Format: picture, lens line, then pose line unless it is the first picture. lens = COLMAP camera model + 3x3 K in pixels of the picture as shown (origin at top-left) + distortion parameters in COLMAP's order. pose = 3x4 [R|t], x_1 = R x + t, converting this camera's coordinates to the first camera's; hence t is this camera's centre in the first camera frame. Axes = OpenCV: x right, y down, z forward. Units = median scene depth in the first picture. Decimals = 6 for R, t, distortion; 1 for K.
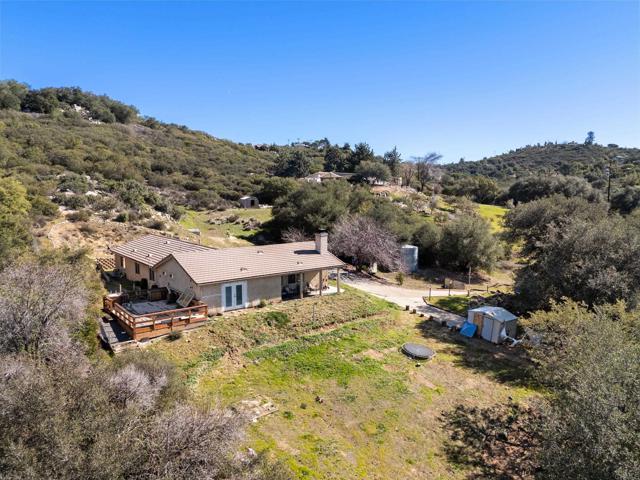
lens RADIAL K [[466.9, 0, 317.6], [0, 466.9, 238.6], [0, 0, 1]] dist [0.062187, -0.042843]
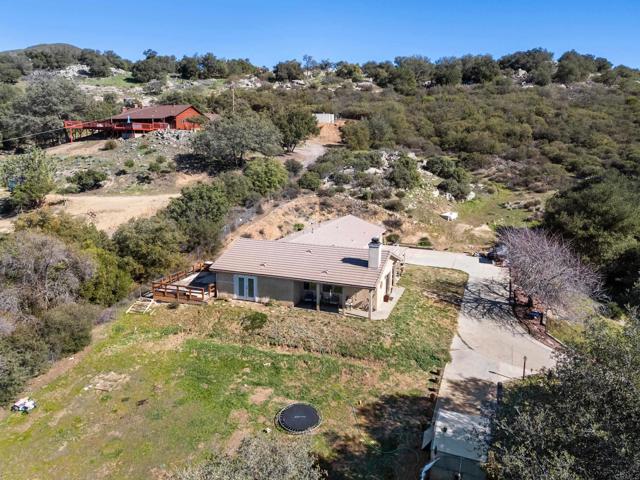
lens RADIAL K [[466.9, 0, 320.0], [0, 466.9, 242.3], [0, 0, 1]] dist [0.062187, -0.042843]
pose [[0.543427, 0.176017, -0.820796, 0.739066], [-0.100569, 0.984379, 0.144513, -0.142020], [0.833411, 0.004014, 0.552639, 0.551714]]
